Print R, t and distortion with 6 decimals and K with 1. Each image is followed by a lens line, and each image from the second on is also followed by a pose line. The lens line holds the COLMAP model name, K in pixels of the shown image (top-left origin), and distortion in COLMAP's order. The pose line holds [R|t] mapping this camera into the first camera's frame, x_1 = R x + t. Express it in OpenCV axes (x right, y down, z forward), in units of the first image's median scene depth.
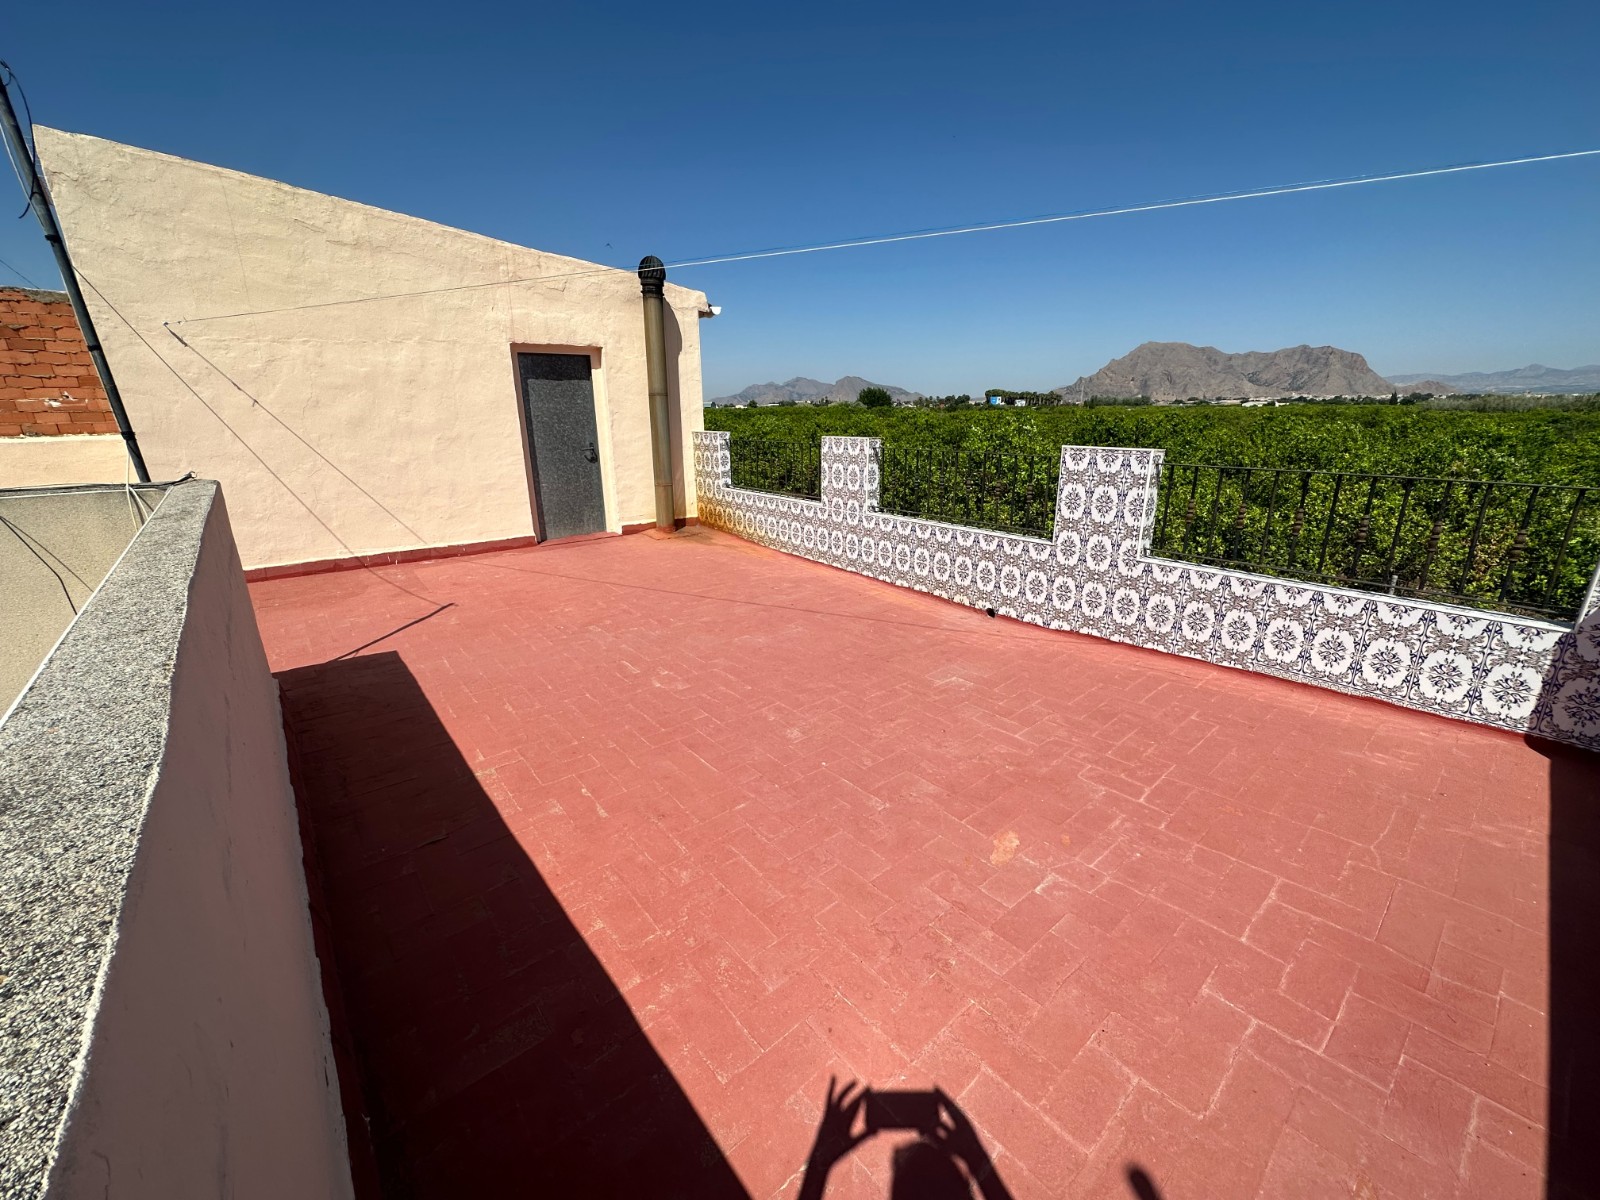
lens RADIAL K [[639.8, 0, 799.8], [0, 639.8, 597.7], [0, 0, 1]] dist [-0.002031, 0.000283]
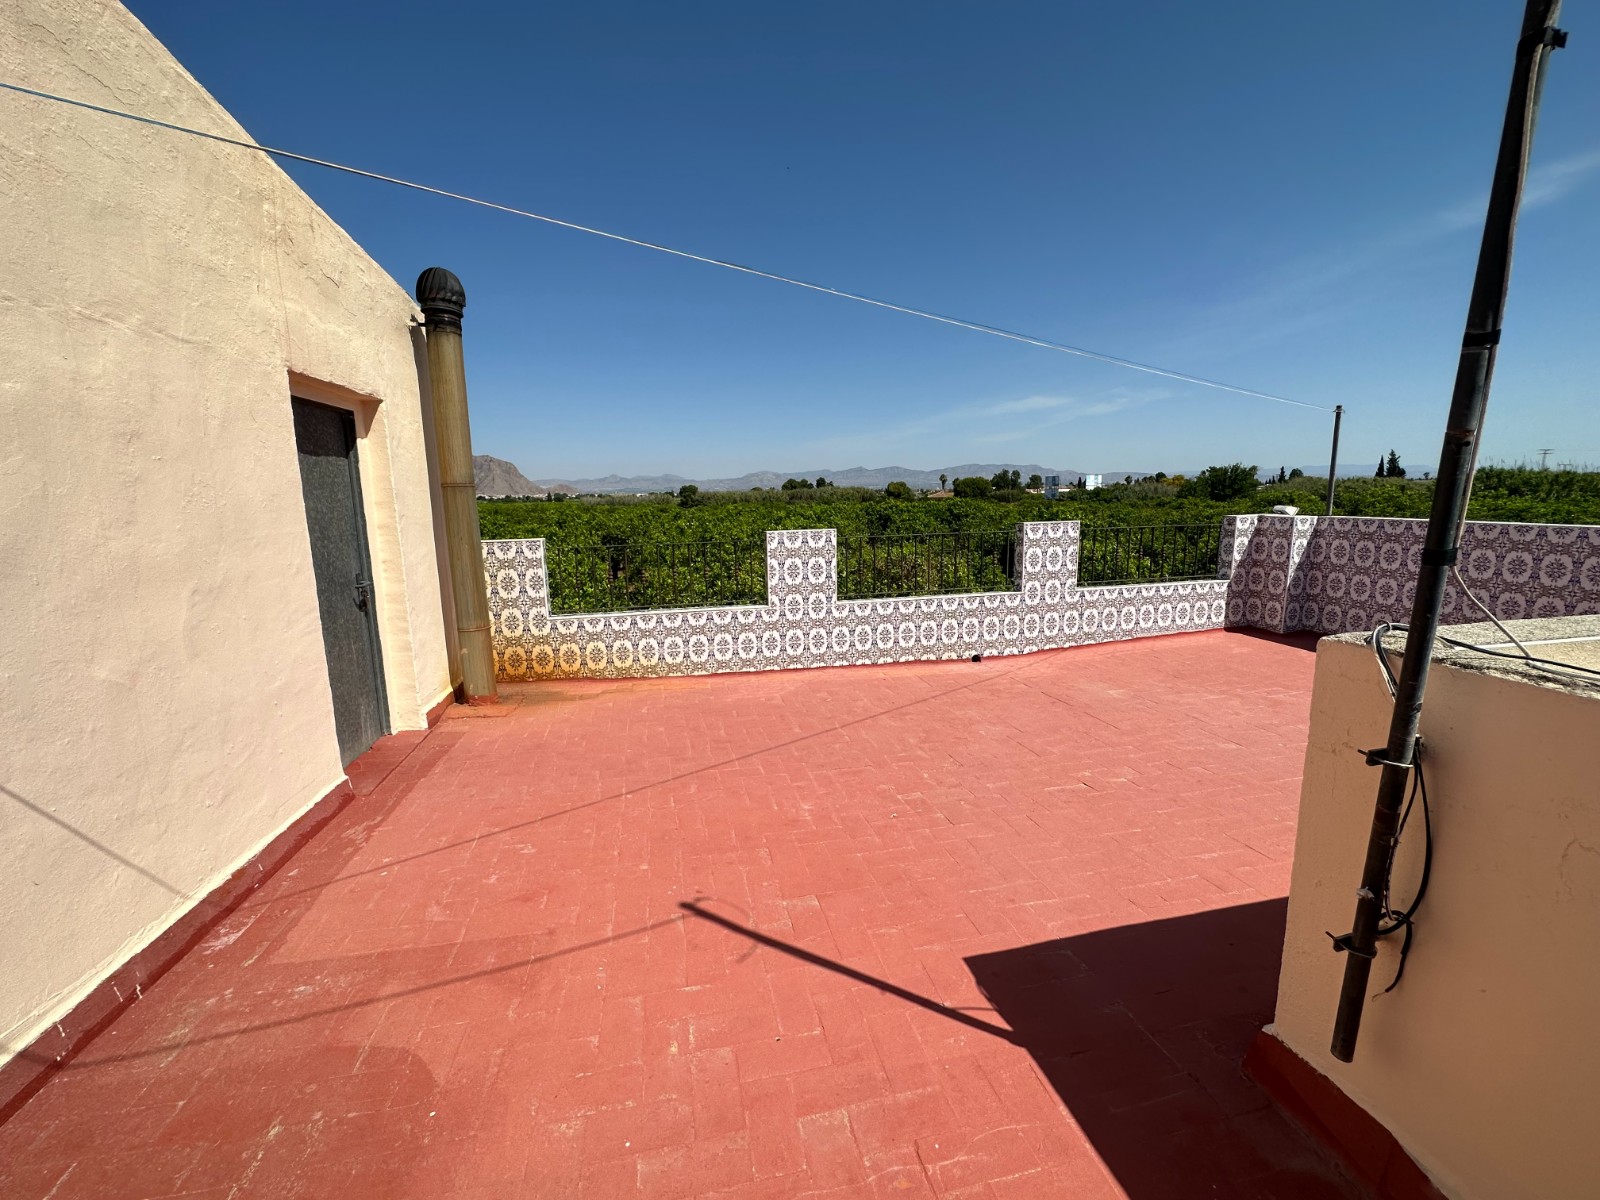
lens RADIAL K [[639.8, 0, 799.8], [0, 639.8, 597.7], [0, 0, 1]] dist [-0.002031, 0.000283]
pose [[0.449651, -0.141624, 0.881905, -0.916319], [0.269916, 0.962734, 0.016983, -0.199070], [-0.851445, 0.230404, 0.471121, 0.668907]]
